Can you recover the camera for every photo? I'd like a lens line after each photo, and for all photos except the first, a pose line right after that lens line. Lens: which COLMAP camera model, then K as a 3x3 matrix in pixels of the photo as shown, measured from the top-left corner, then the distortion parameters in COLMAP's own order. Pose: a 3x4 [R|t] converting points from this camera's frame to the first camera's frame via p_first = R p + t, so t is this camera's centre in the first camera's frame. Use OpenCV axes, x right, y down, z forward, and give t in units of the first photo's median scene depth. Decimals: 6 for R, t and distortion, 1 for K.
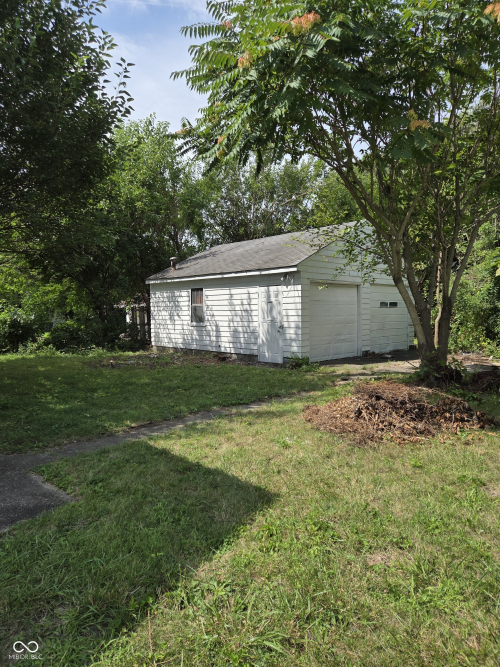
lens RADIAL K [[455.7, 0, 249.8], [0, 455.7, 333.5], [0, 0, 1]] dist [-0.002551, 0.001501]
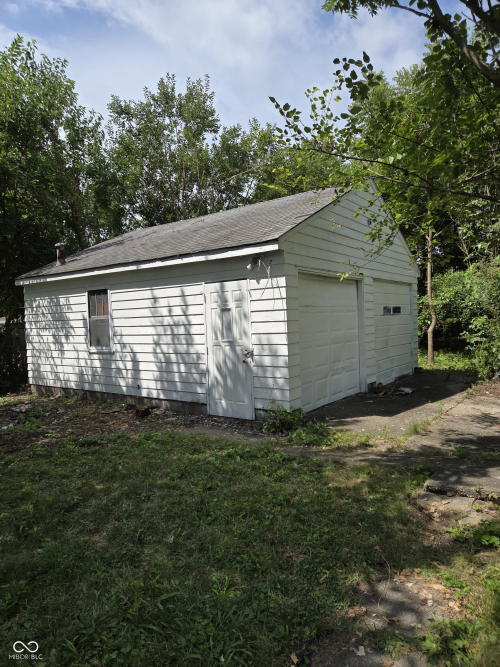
lens RADIAL K [[455.7, 0, 256.6], [0, 455.7, 347.5], [0, 0, 1]] dist [-0.002551, 0.001501]
pose [[0.985806, -0.035508, 0.164093, -0.010569], [0.033533, 0.999328, 0.014791, -0.026986], [-0.164507, -0.009078, 0.986334, 0.397081]]
